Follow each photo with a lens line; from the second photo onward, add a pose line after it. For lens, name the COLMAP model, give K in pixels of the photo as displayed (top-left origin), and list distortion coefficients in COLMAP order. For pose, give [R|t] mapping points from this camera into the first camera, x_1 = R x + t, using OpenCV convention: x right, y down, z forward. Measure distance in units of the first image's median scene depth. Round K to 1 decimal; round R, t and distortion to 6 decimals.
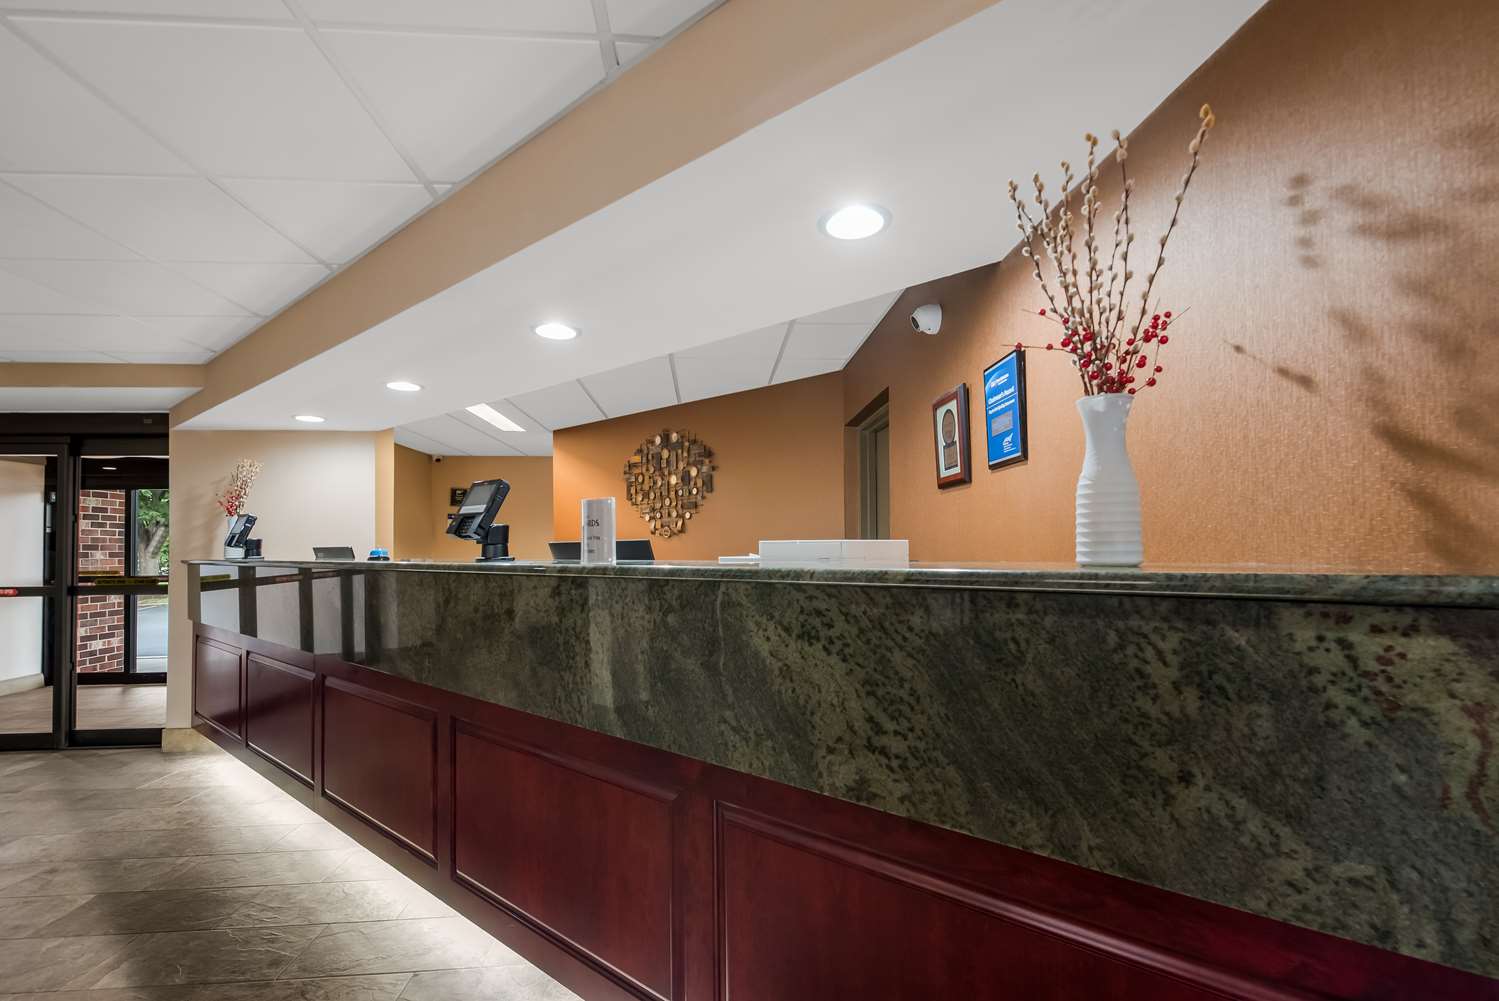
lens RADIAL K [[677.8, 0, 752.6], [0, 677.8, 528.0], [0, 0, 1]] dist [0.003654, 0.000241]
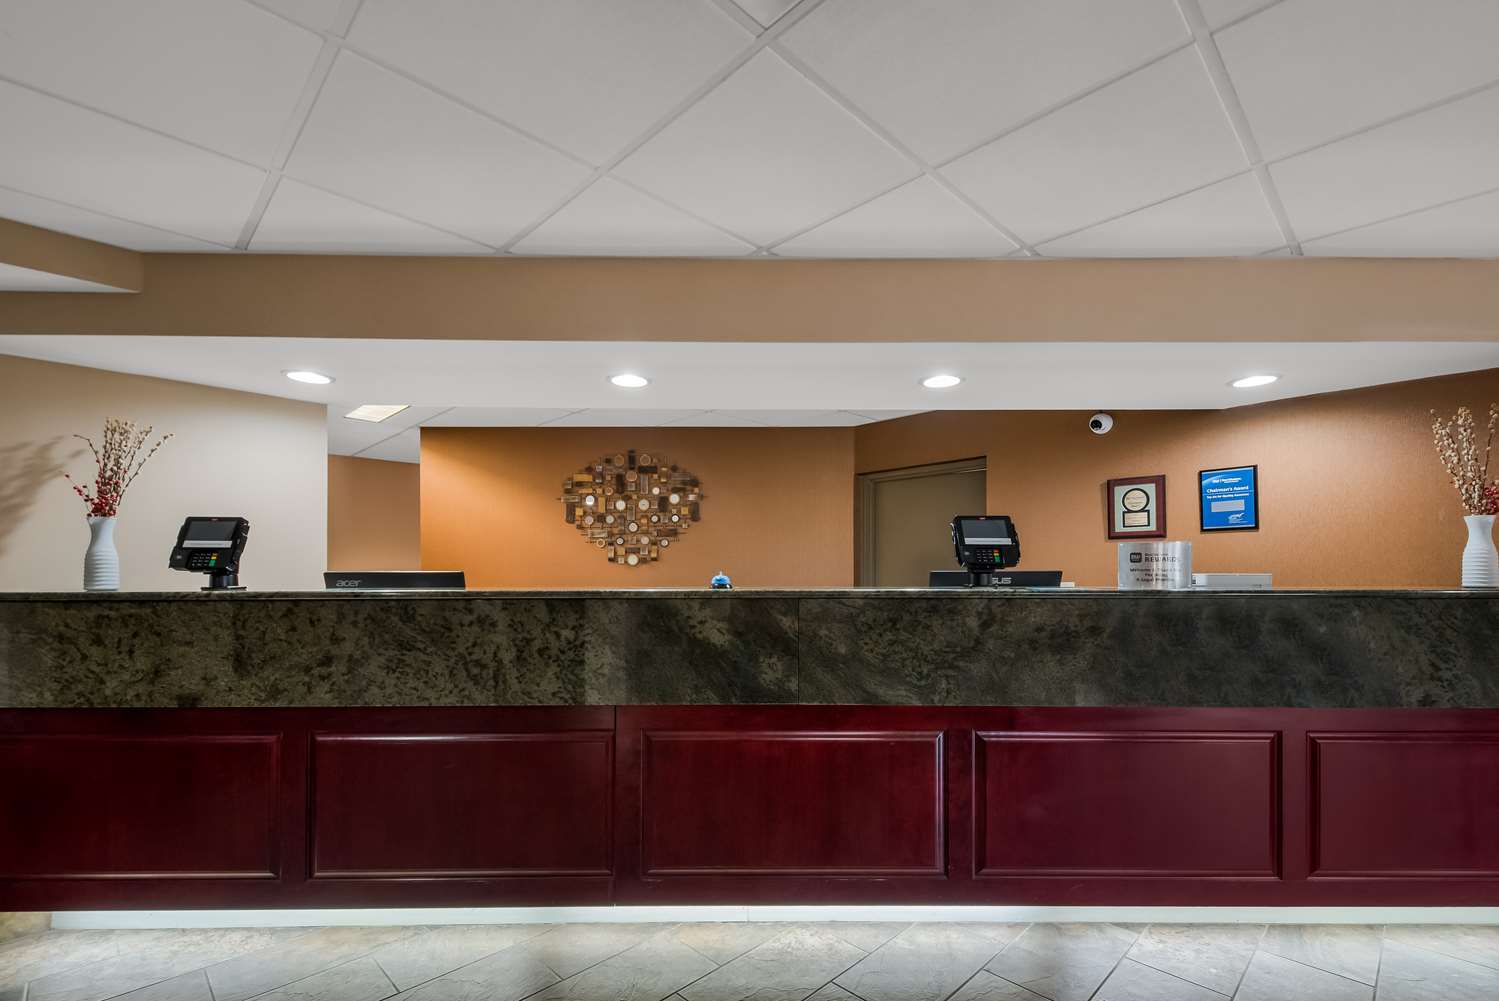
lens RADIAL K [[674.7, 0, 748.1], [0, 674.7, 563.8], [0, 0, 1]] dist [0.002121, 0.000118]
pose [[0.768143, 0.020340, 0.639955, -0.643370], [-0.026048, 0.999661, -0.000508, 0.009036], [-0.639748, -0.016279, 0.768412, 0.183104]]
